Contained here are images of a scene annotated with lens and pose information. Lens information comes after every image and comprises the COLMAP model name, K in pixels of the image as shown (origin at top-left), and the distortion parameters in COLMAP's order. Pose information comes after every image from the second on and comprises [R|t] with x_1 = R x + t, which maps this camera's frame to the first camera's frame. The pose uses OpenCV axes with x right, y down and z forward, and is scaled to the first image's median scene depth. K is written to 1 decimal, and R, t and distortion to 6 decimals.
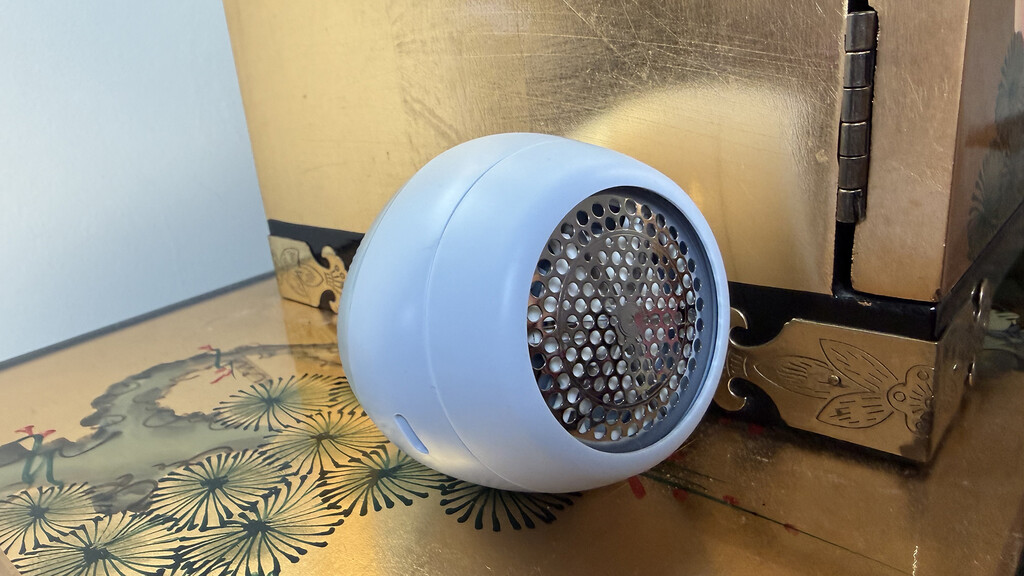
lens RADIAL K [[740.9, 0, 464.4], [0, 740.9, 288.5], [0, 0, 1]] dist [0.003363, -0.001606]
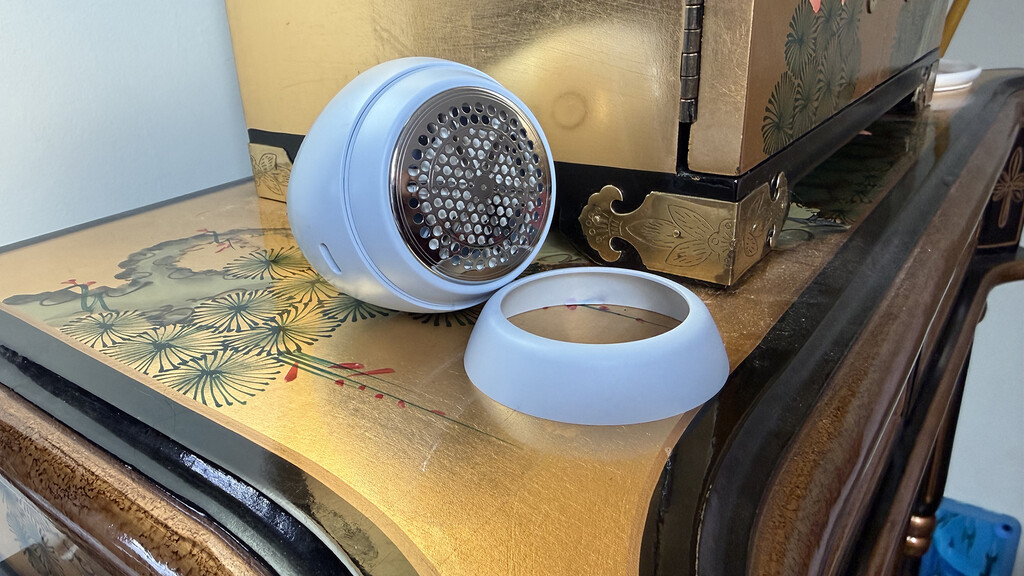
lens RADIAL K [[740.9, 0, 465.4], [0, 740.9, 295.8], [0, 0, 1]] dist [0.003363, -0.001606]
pose [[0.994649, 0.012165, 0.102591, -0.064020], [-0.019703, 0.997153, 0.072789, 0.134234], [-0.101414, -0.074421, 0.992057, -0.393064]]
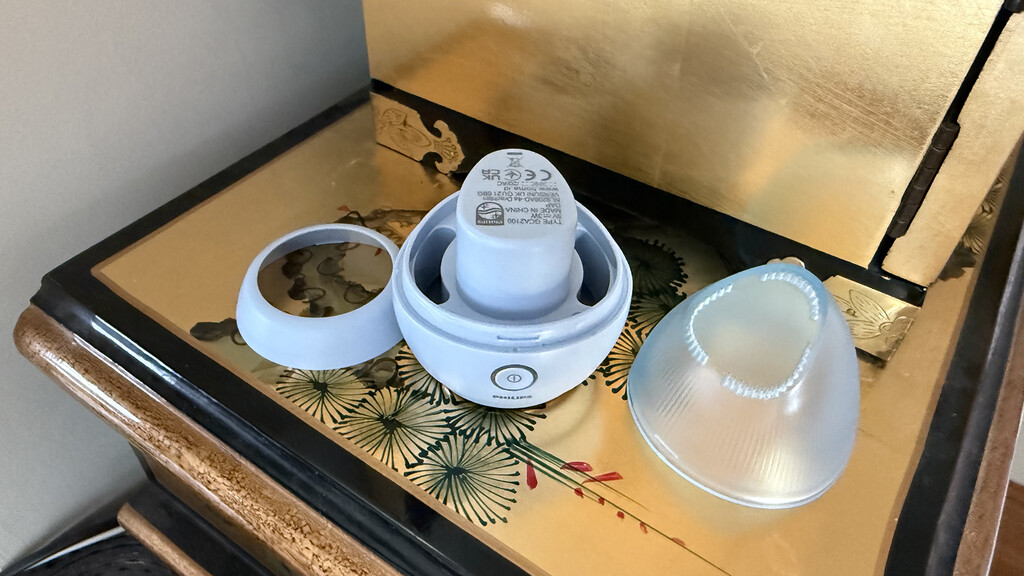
lens RADIAL K [[740.9, 0, 493.3], [0, 740.9, 289.8], [0, 0, 1]] dist [0.003363, -0.001606]
pose [[0.979879, -0.010984, 0.199288, -0.526255], [-0.076348, 0.901918, 0.425105, -0.491703], [-0.184411, -0.431767, 0.882932, -0.235194]]
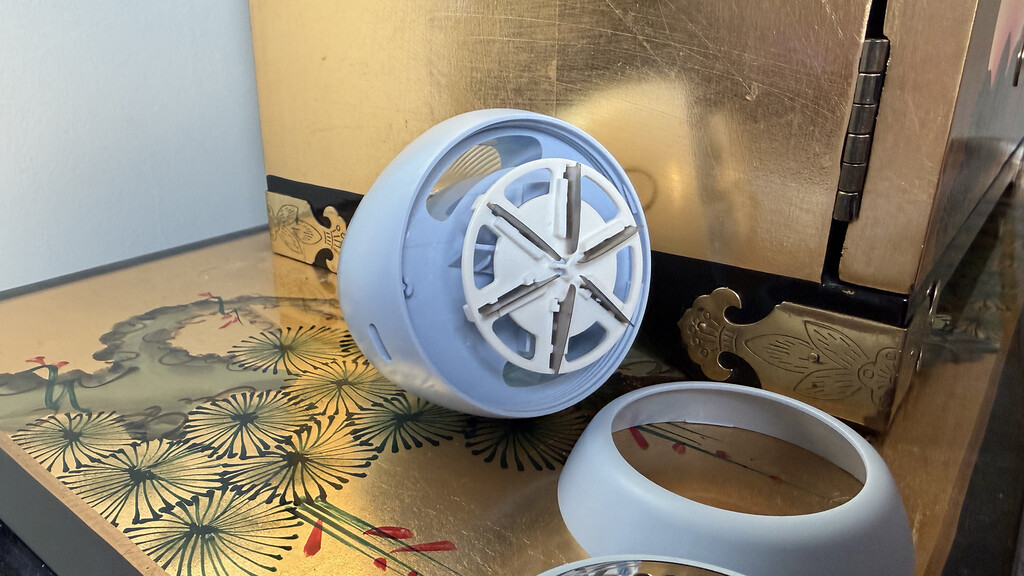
lens RADIAL K [[740.9, 0, 464.1], [0, 740.9, 291.5], [0, 0, 1]] dist [0.003363, -0.001606]
pose [[0.992131, 0.073889, 0.101072, -0.147919], [-0.077156, 0.996603, 0.028802, 0.027605], [-0.098601, -0.036374, 0.994462, -0.079313]]
